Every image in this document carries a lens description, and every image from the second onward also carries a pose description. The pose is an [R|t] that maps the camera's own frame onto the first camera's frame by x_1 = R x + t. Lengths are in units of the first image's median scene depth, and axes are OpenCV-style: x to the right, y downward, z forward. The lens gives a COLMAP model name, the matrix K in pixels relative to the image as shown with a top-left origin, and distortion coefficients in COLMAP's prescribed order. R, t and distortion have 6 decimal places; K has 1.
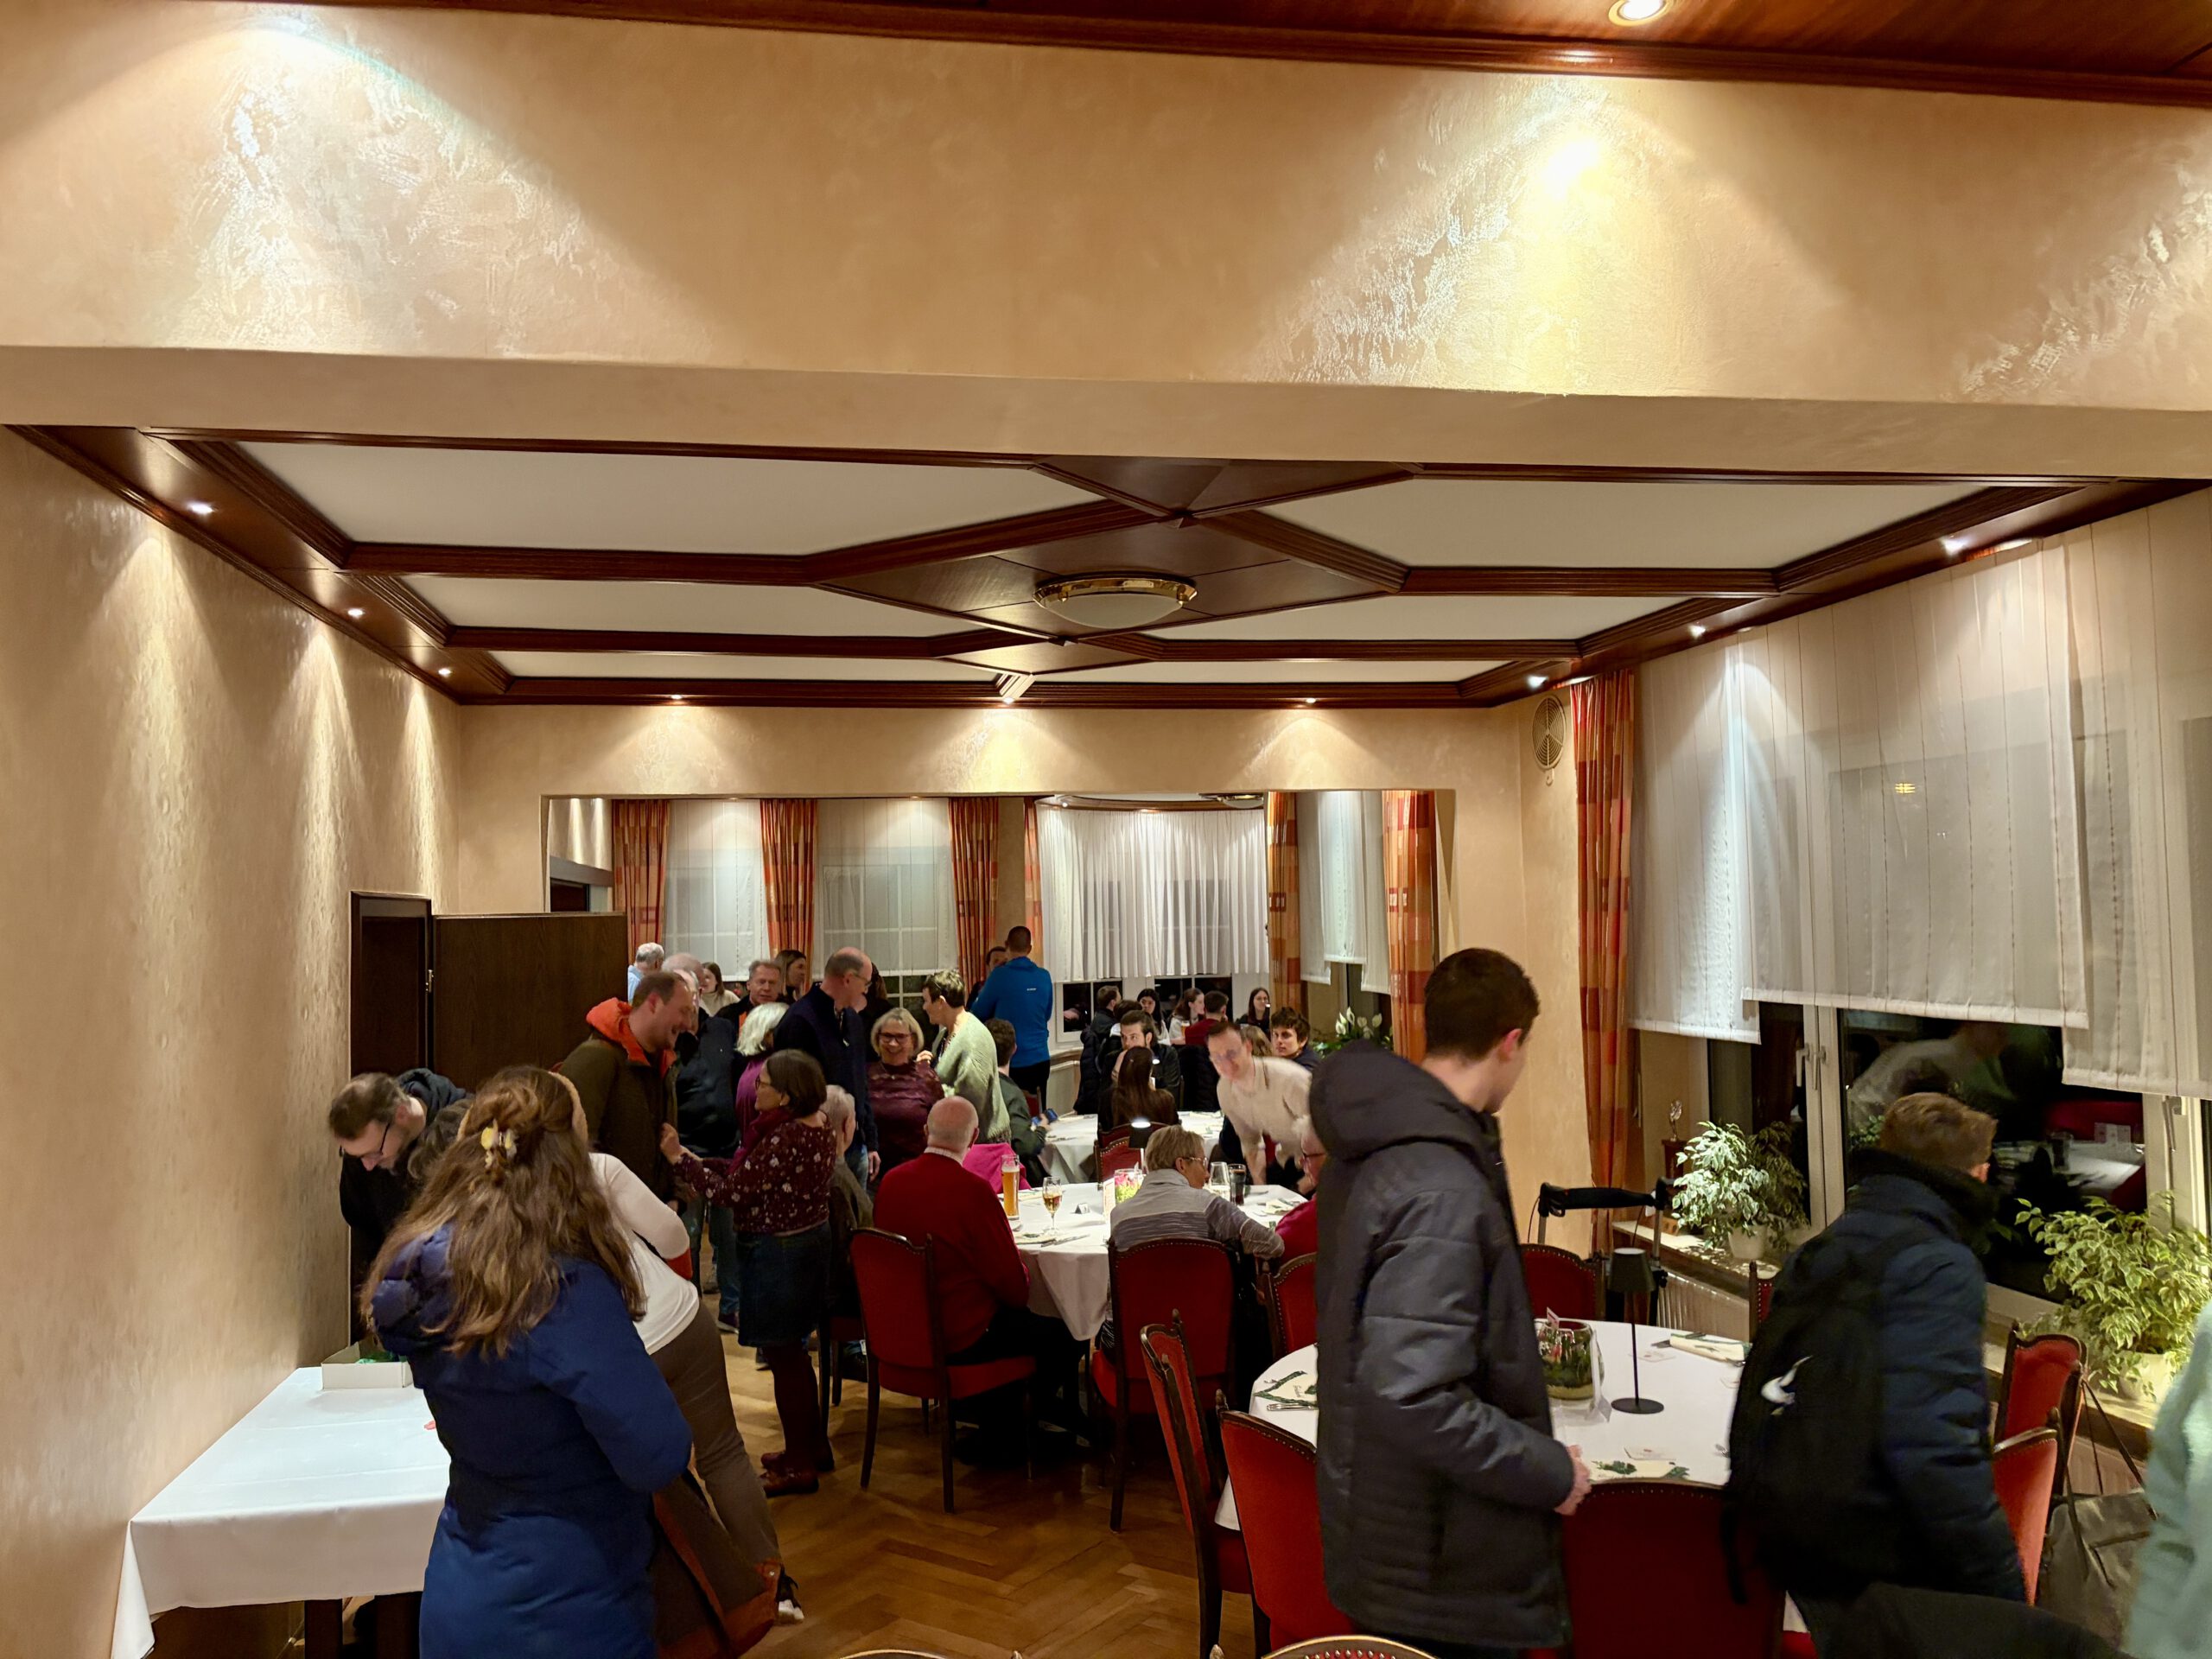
lens RADIAL K [[1687.9, 0, 1106.0], [0, 1687.9, 829.5], [0, 0, 1]] dist [0.031047, -0.006058]
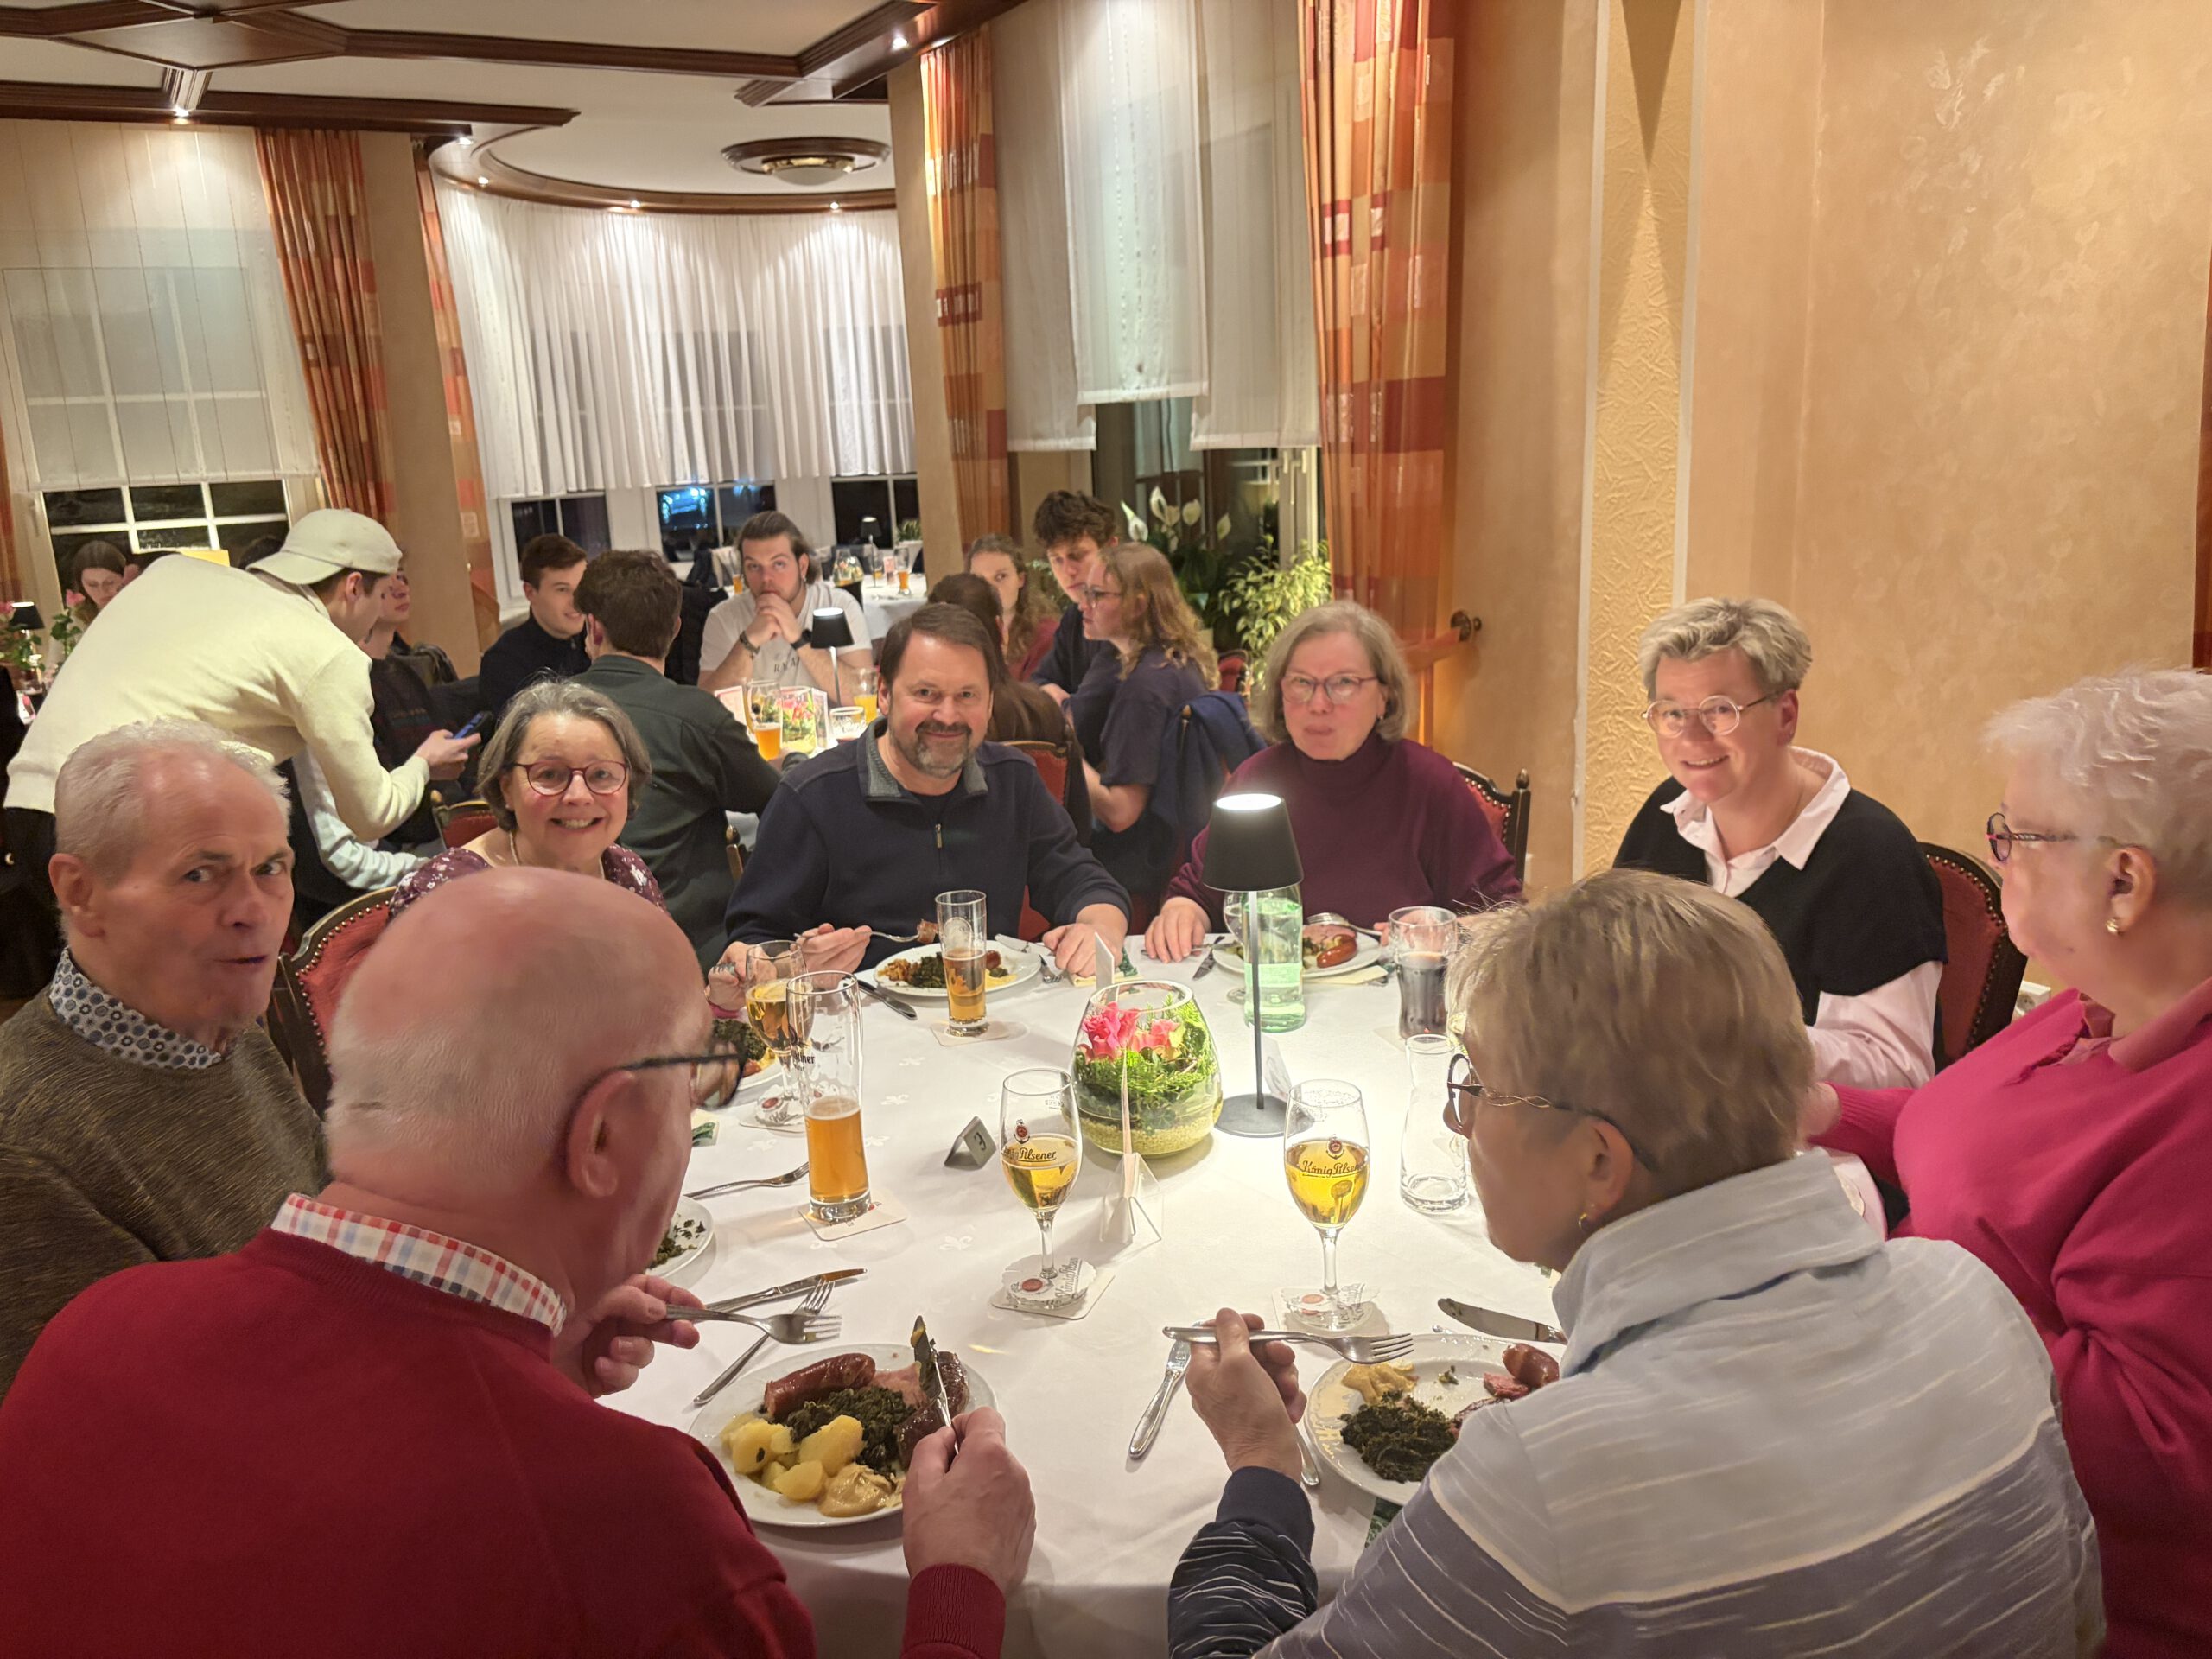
lens RADIAL K [[1687.9, 0, 1106.0], [0, 1687.9, 829.5], [0, 0, 1]] dist [0.031047, -0.006058]
pose [[0.940316, -0.098066, 0.325867, -0.046683], [0.009984, 0.965116, 0.261631, 0.064202], [-0.340156, -0.242762, 0.908493, 0.458789]]
